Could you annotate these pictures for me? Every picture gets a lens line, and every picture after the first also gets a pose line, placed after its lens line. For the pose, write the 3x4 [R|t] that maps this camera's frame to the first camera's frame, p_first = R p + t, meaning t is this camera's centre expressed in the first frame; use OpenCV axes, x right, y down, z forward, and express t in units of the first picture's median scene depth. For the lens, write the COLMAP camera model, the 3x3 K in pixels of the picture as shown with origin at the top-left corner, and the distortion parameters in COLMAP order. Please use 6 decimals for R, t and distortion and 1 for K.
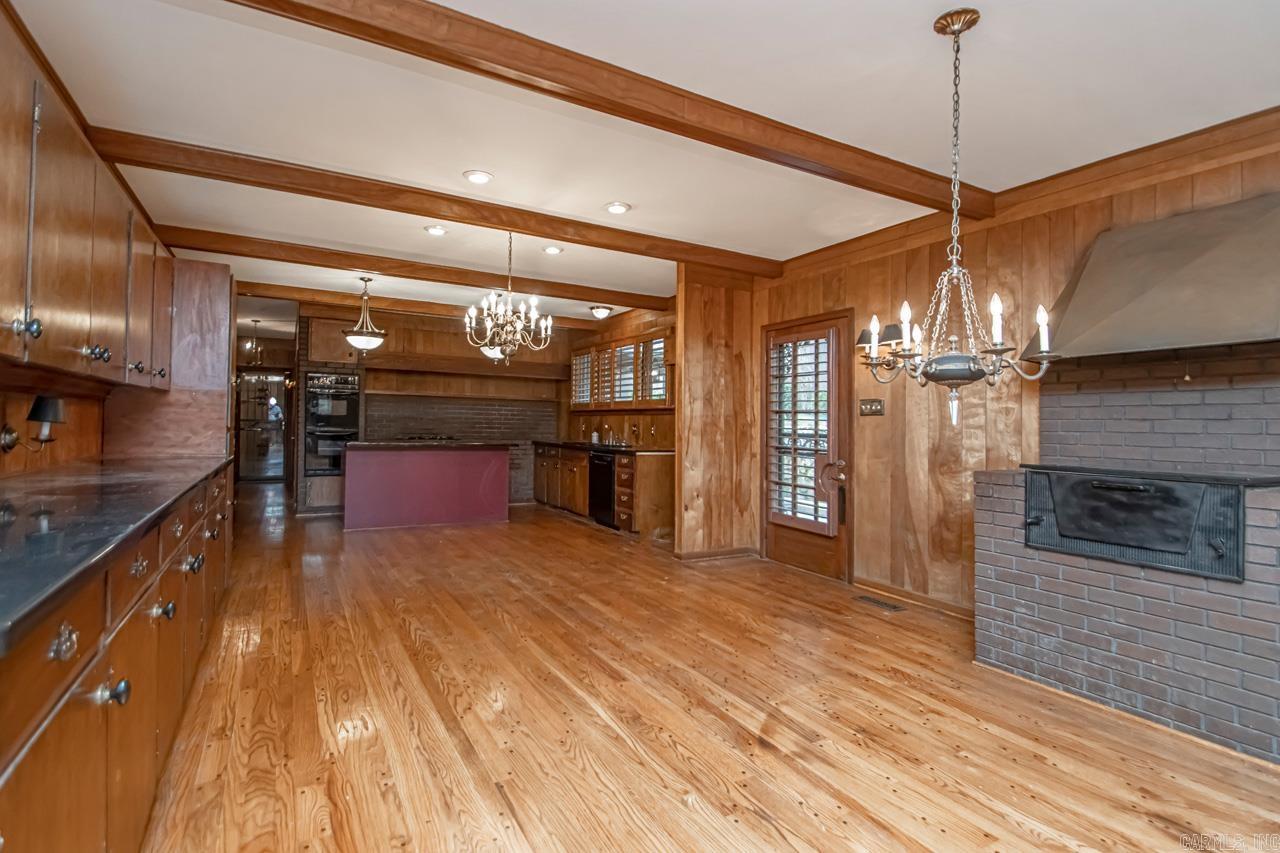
lens RADIAL K [[601.8, 0, 640.0], [0, 601.8, 426.5], [0, 0, 1]] dist [-0.000320, -0.000214]
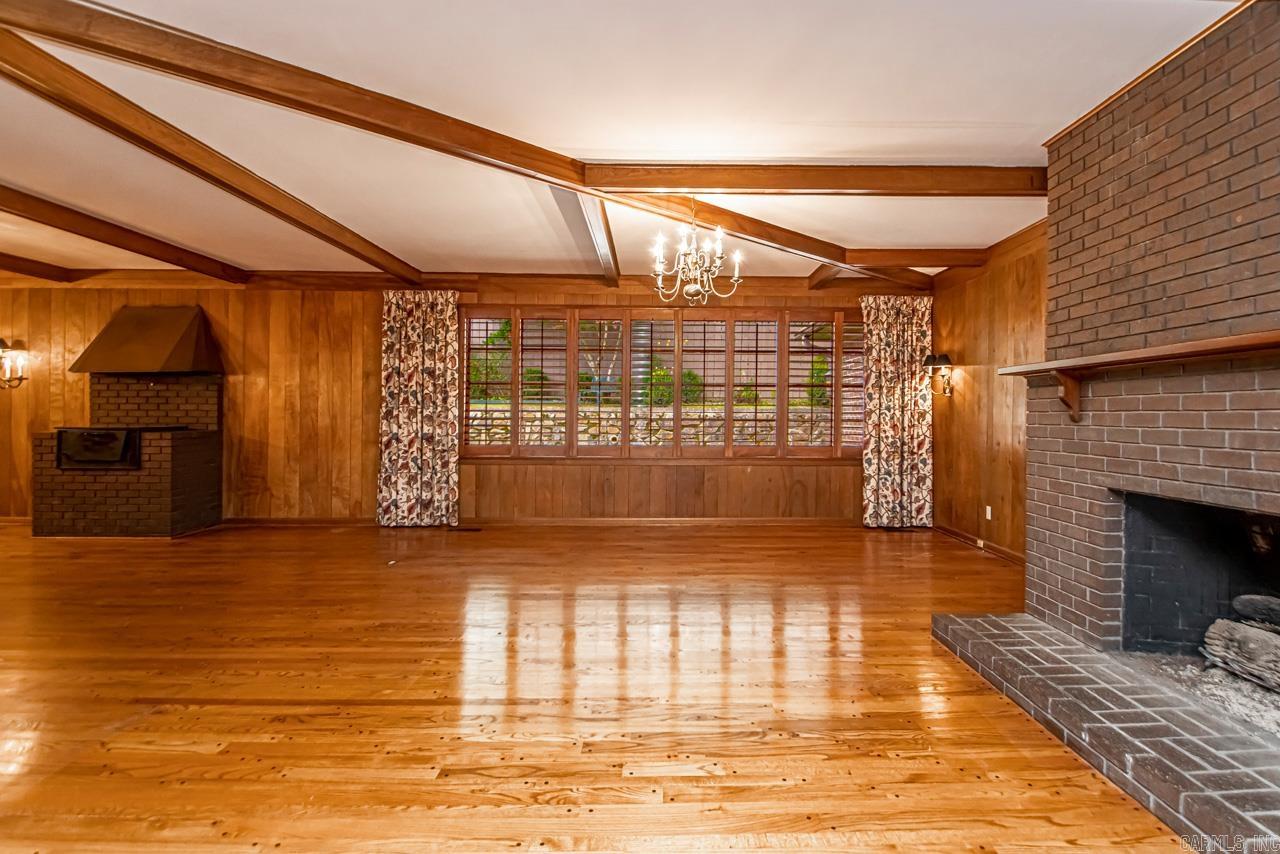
lens RADIAL K [[599.4, 0, 670.6], [0, 599.4, 411.8], [0, 0, 1]] dist [0.036125, -0.027116]
pose [[0.492945, -0.006859, 0.870033, -0.055916], [0.005952, 0.999972, 0.004511, 0.015060], [-0.870040, 0.002955, 0.492972, -1.355541]]
